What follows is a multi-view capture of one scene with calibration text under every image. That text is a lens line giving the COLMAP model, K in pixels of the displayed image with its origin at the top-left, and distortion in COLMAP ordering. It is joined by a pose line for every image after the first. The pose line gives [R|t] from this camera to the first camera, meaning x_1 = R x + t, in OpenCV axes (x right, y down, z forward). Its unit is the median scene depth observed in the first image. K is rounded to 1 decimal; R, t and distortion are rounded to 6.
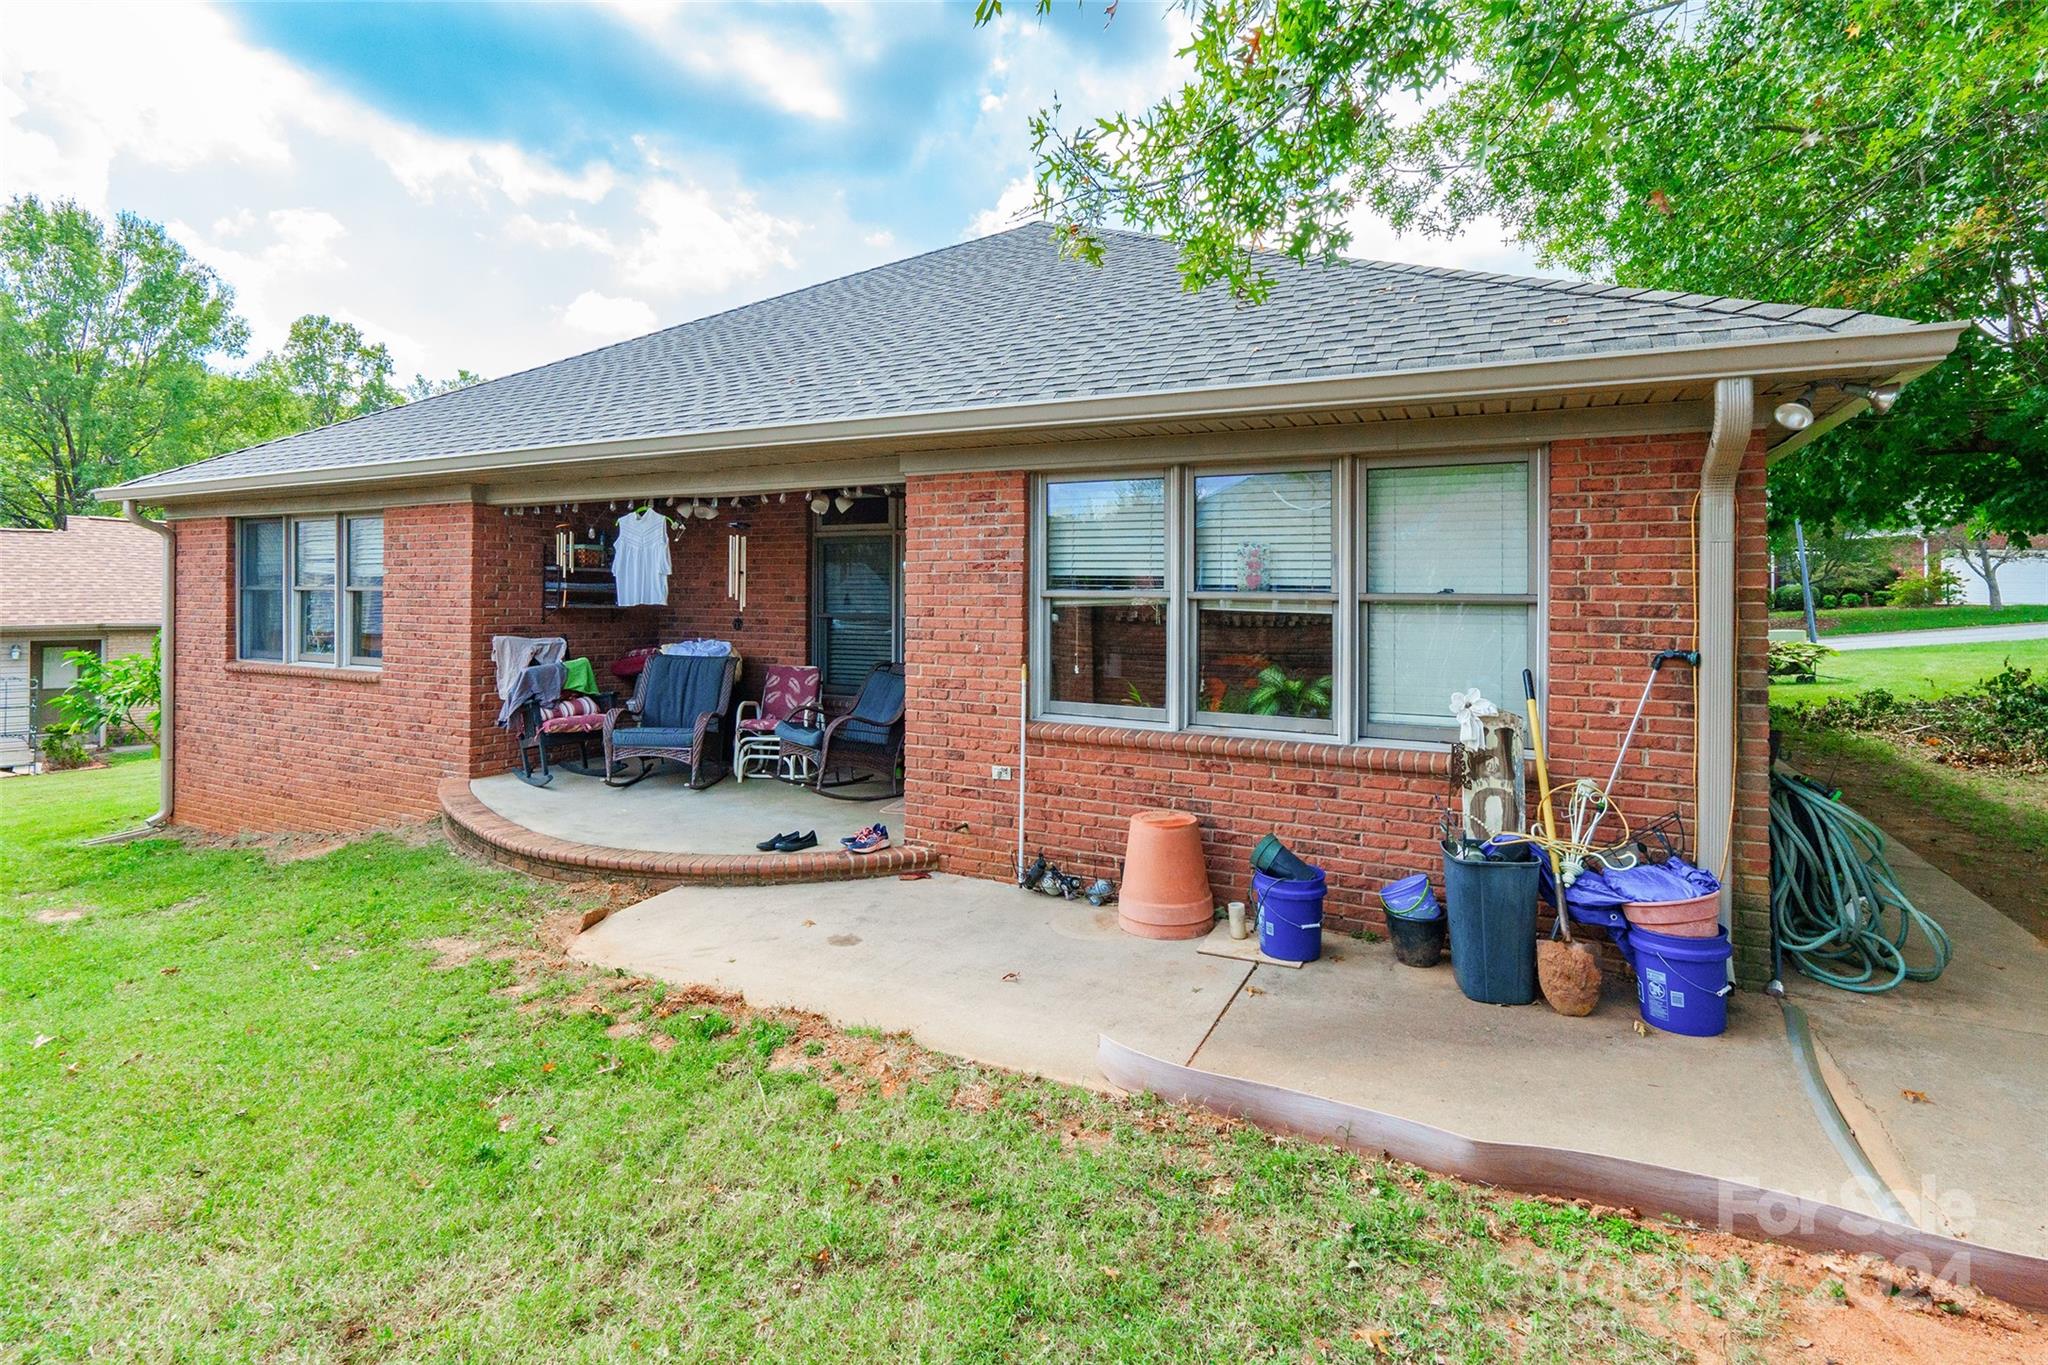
lens RADIAL K [[959.9, 0, 1019.7], [0, 959.9, 601.1], [0, 0, 1]] dist [-0.000894, 0.000347]
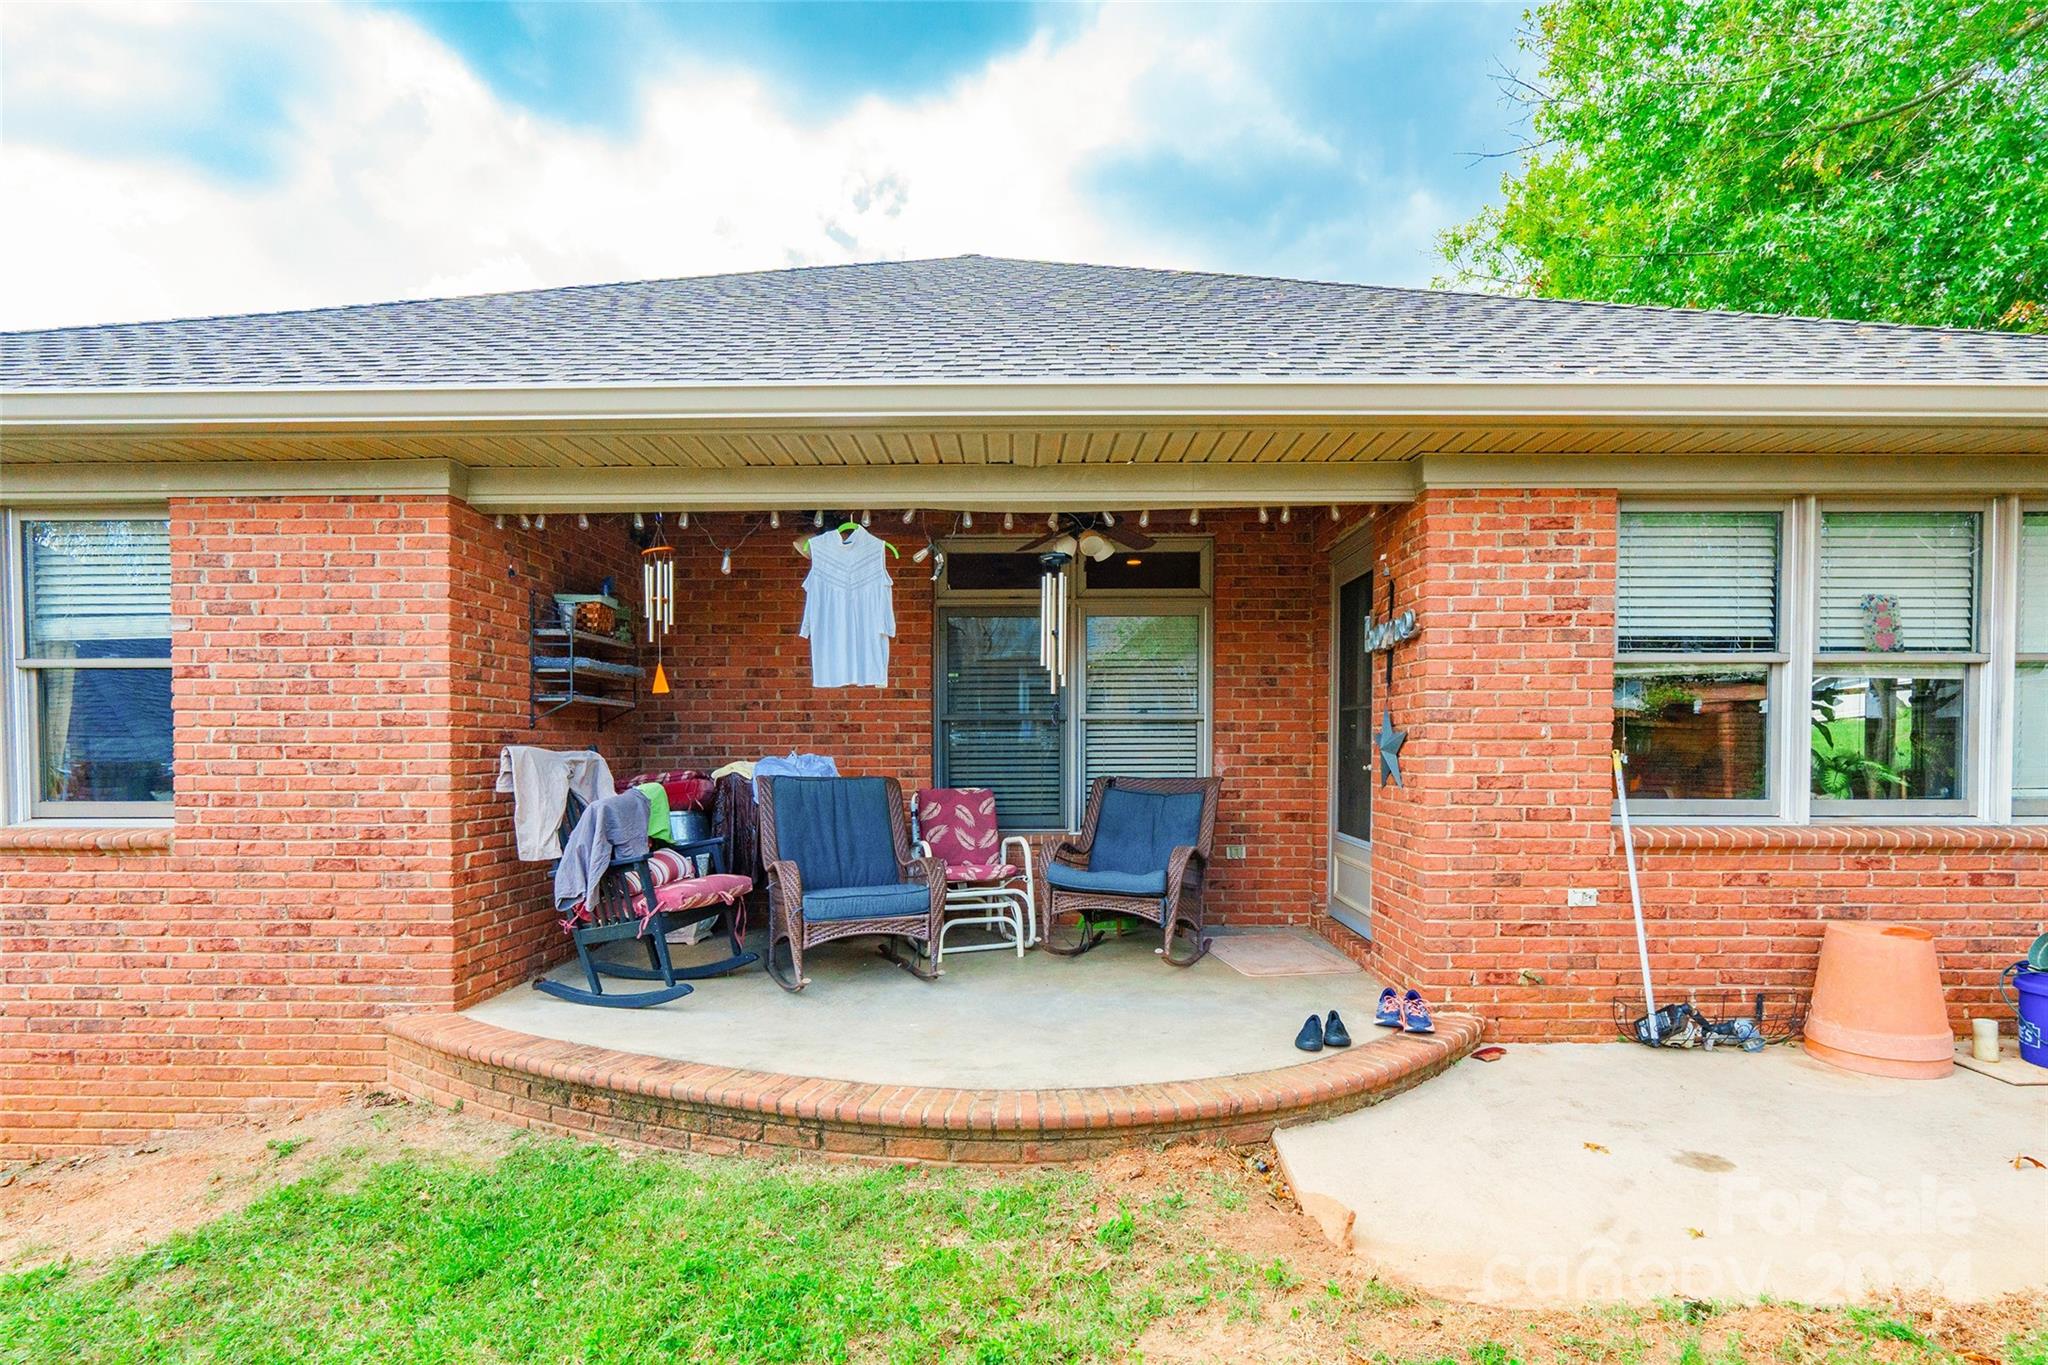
lens RADIAL K [[967.6, 0, 1023.9], [0, 967.6, 769.4], [0, 0, 1]] dist [-0.004650, -0.000860]
pose [[0.894718, -0.022654, 0.446057, -0.568953], [0.012781, 0.999603, 0.025129, 0.042611], [-0.446449, -0.016782, 0.894652, 0.404489]]
